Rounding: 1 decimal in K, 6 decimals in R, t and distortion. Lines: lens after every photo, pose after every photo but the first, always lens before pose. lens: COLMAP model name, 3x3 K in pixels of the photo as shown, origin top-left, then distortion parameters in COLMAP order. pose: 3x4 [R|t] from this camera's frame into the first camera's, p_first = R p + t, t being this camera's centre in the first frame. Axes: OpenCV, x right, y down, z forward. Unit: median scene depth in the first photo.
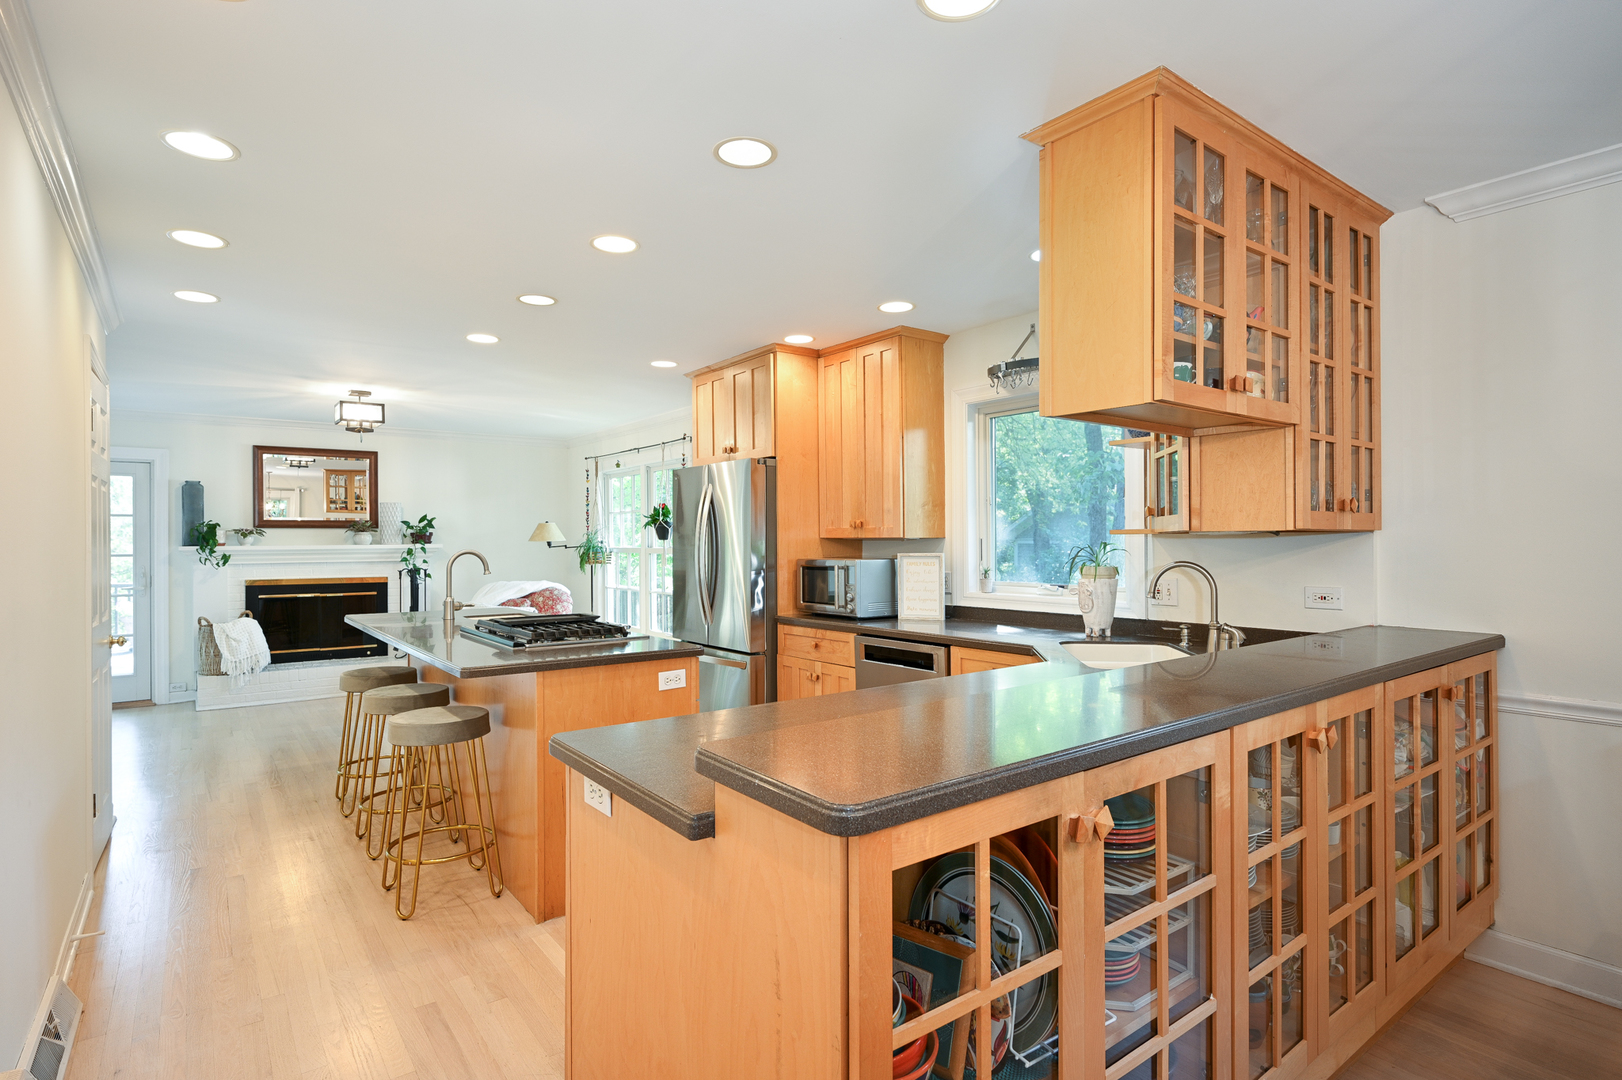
lens RADIAL K [[820.5, 0, 811.0], [0, 820.5, 540.0], [0, 0, 1]] dist [0.000243, 0.000746]
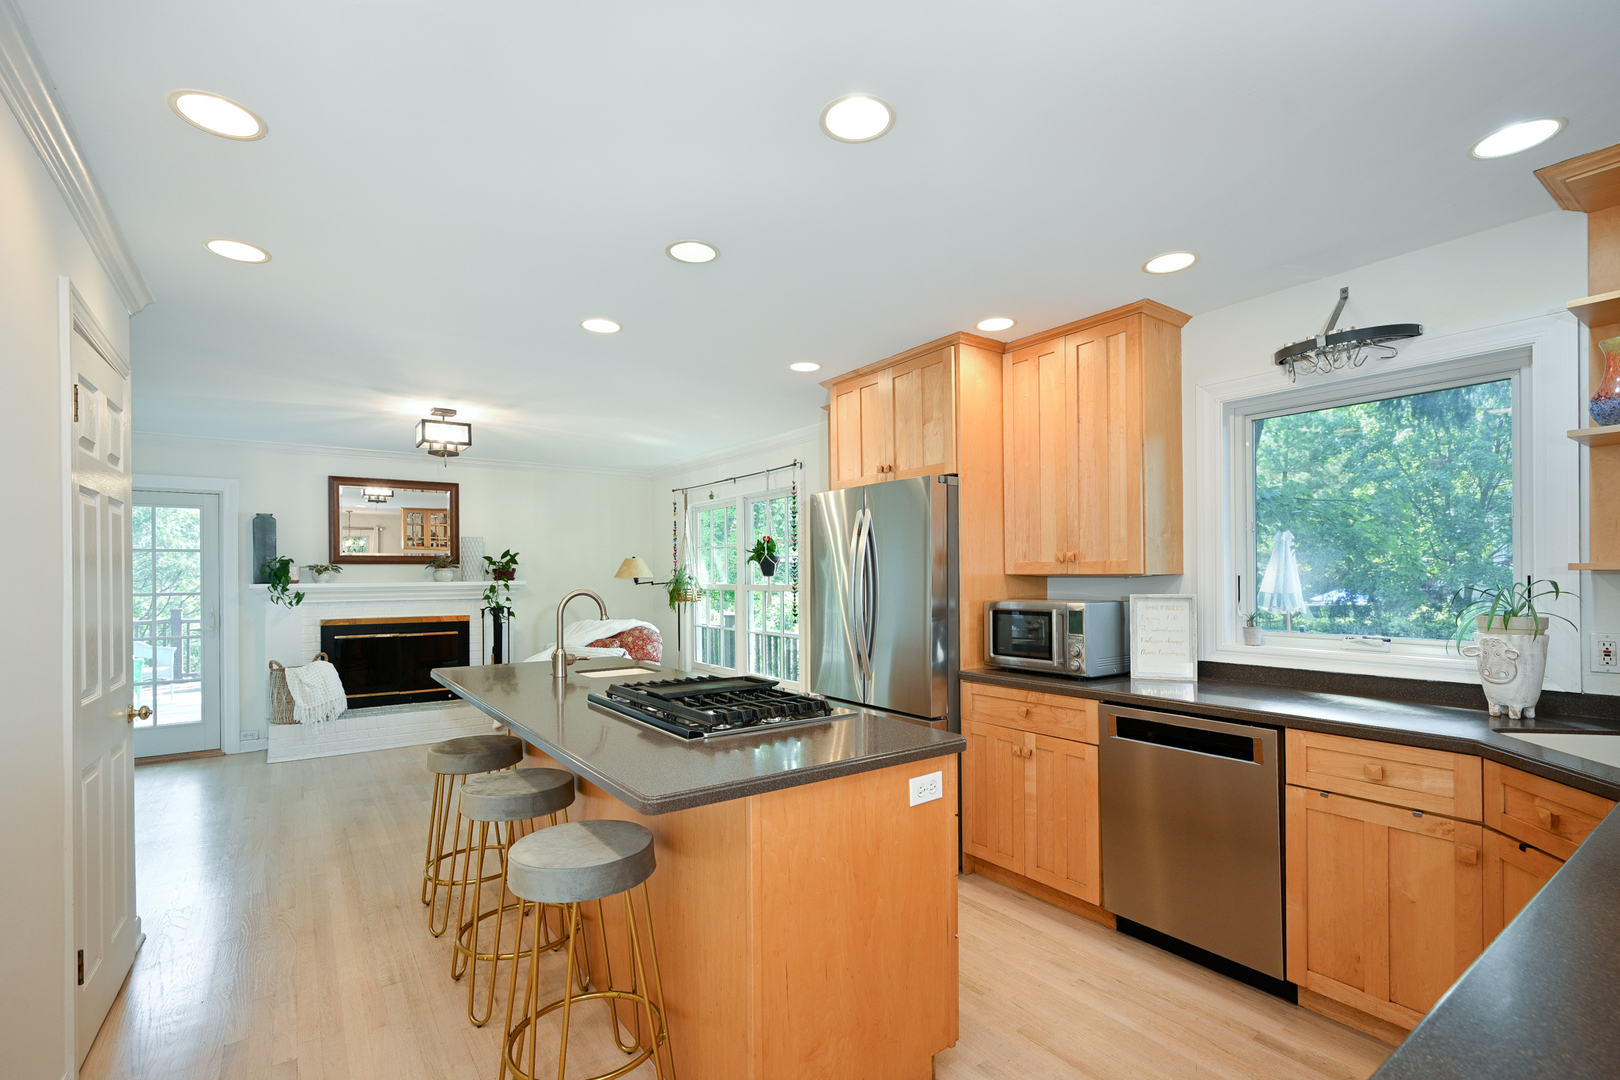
lens RADIAL K [[734.3, 0, 812.7], [0, 734.3, 575.5], [0, 0, 1]] dist [-0.000376, -0.000226]
pose [[0.999721, -0.001442, -0.023565, -0.115638], [0.001469, 0.999998, 0.001151, -0.001832], [0.023564, -0.001185, 0.999722, 0.187943]]
